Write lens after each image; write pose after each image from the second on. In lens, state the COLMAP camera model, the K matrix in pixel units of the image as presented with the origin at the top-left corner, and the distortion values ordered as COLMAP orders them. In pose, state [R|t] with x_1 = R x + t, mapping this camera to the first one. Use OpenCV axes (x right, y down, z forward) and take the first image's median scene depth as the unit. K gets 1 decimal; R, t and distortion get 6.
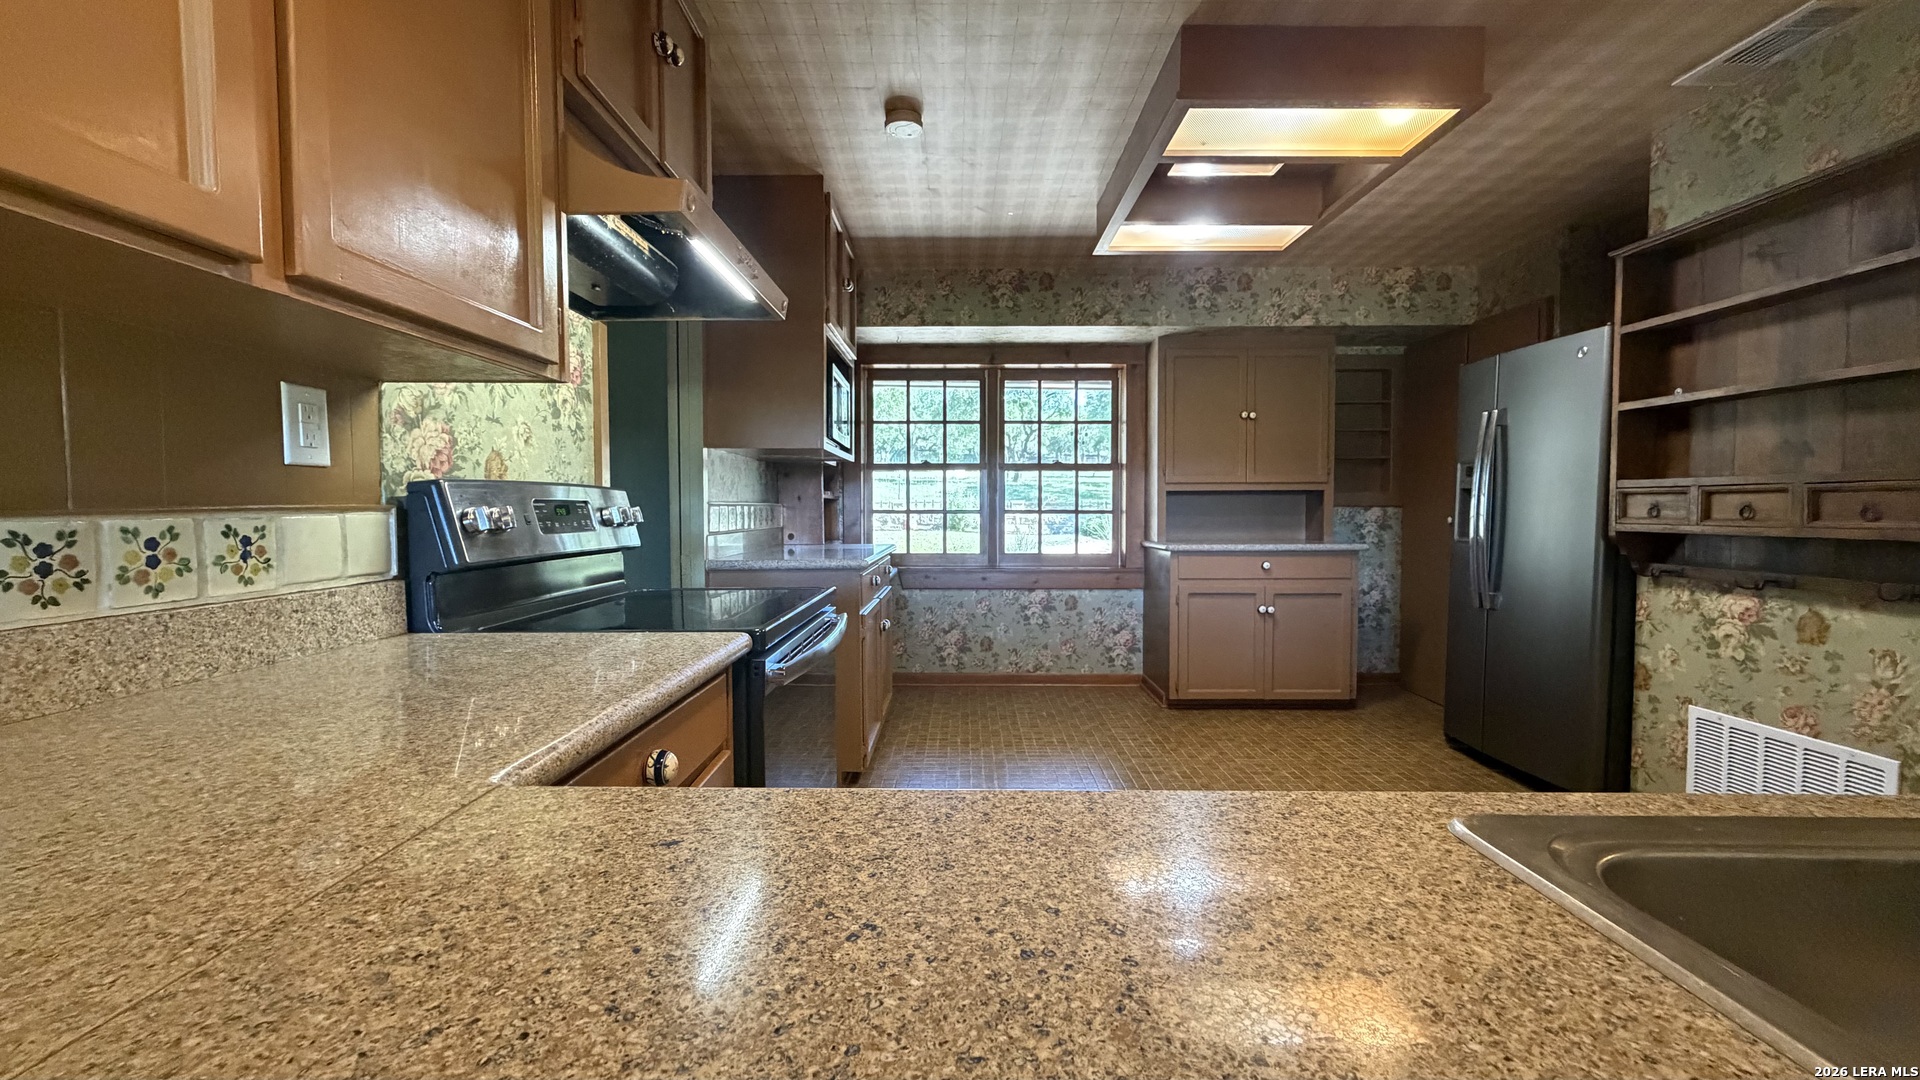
lens RADIAL K [[765.5, 0, 953.3], [0, 765.5, 541.2], [0, 0, 1]] dist [0.001468, 0.000249]
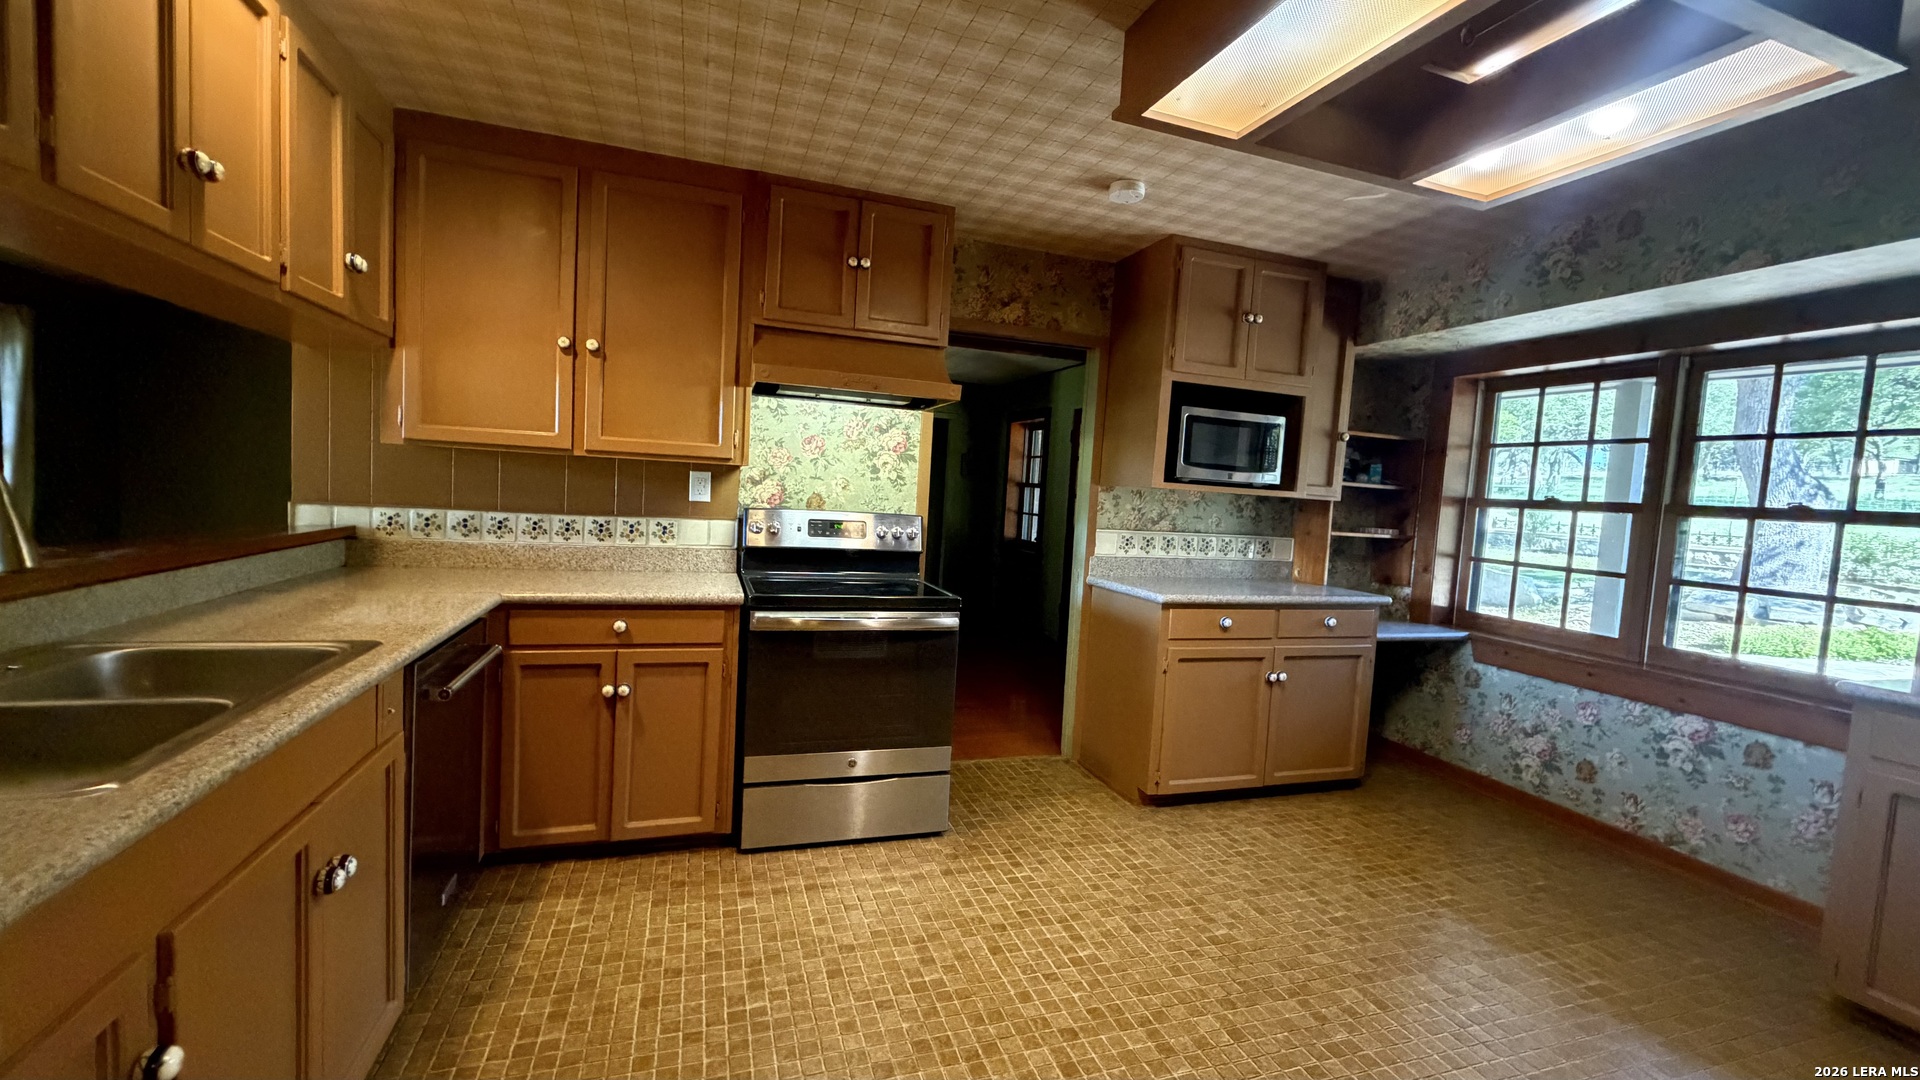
lens RADIAL K [[765.5, 0, 949.2], [0, 765.5, 545.8], [0, 0, 1]] dist [0.001468, 0.000249]
pose [[0.322319, 0.090082, -0.942335, 0.623248], [-0.099335, 0.993185, 0.060966, -0.062229], [0.941405, 0.073957, 0.329071, 0.306293]]
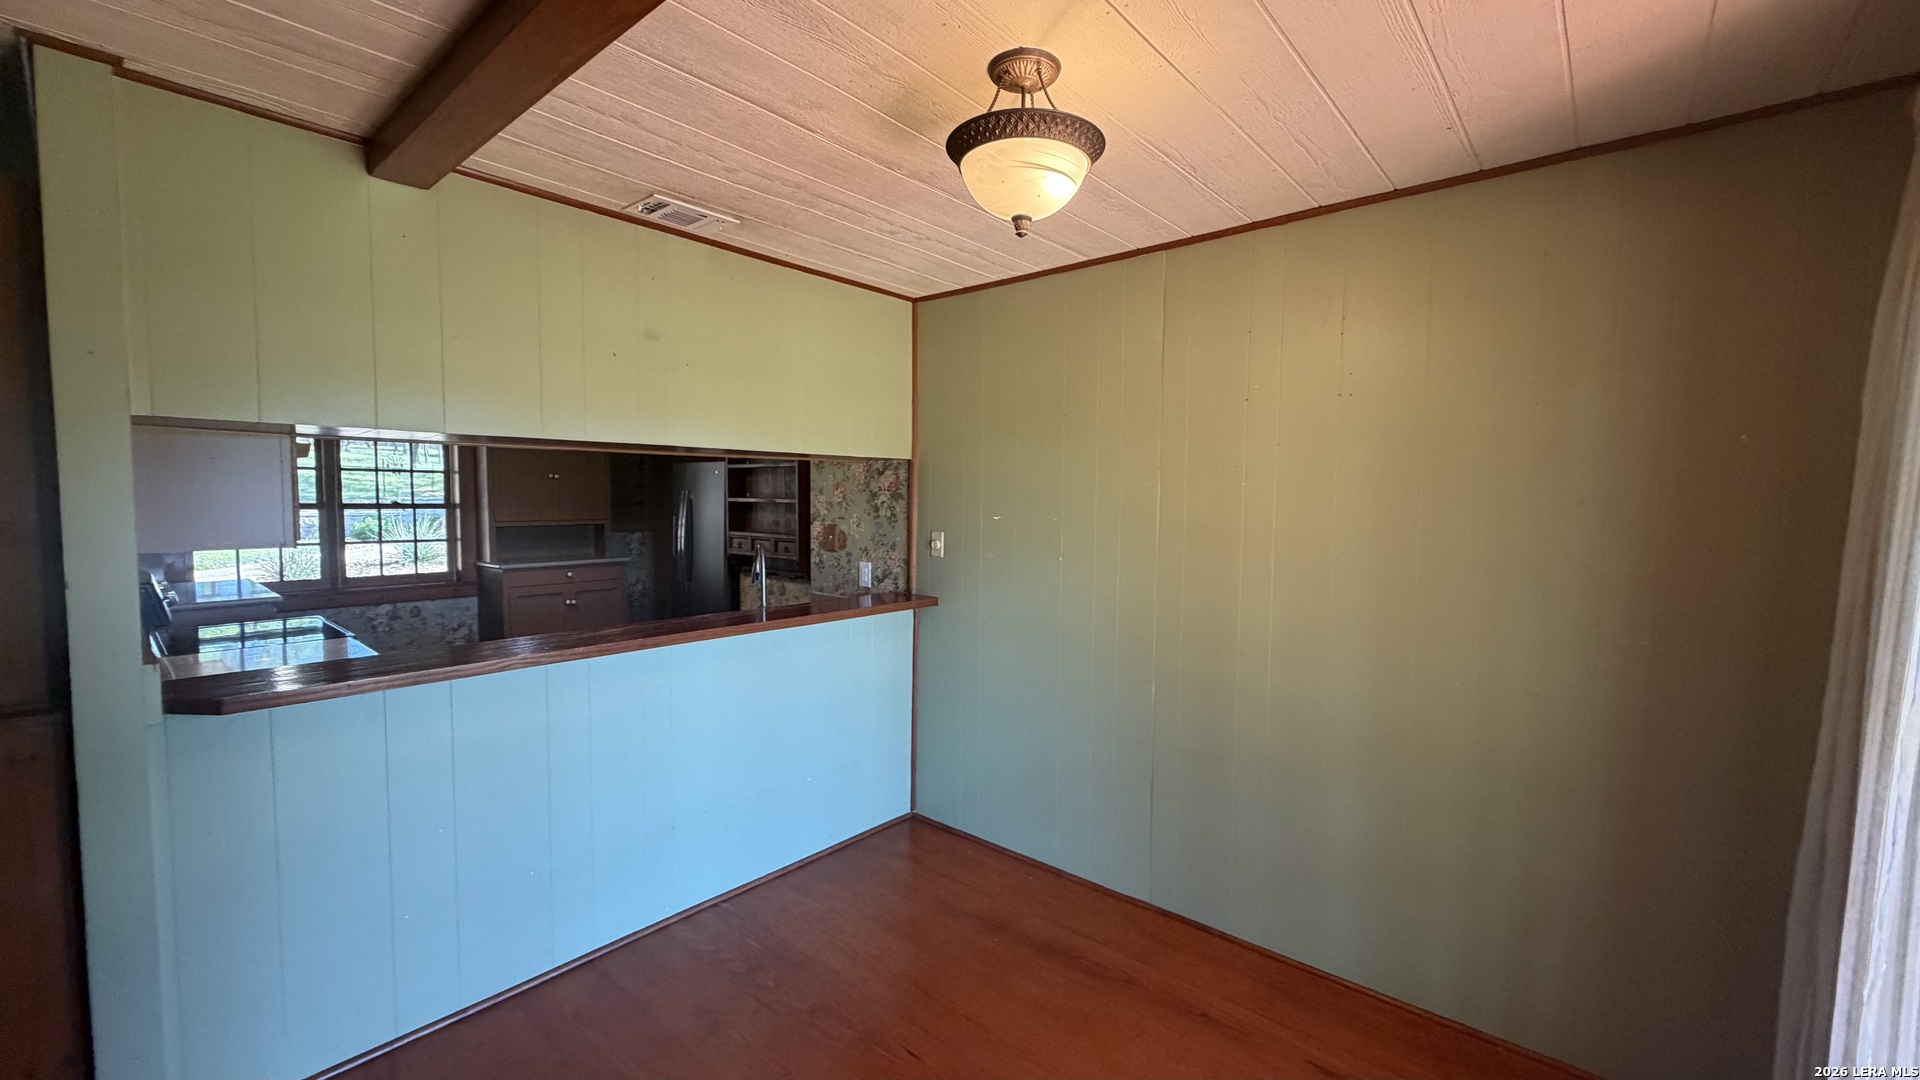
lens RADIAL K [[765.5, 0, 954.8], [0, 765.5, 533.1], [0, 0, 1]] dist [0.001468, 0.000249]
pose [[0.646075, -0.029521, 0.762703, -0.243903], [0.024229, 0.999541, 0.018164, -0.054586], [-0.762889, 0.006744, 0.646494, -0.545852]]
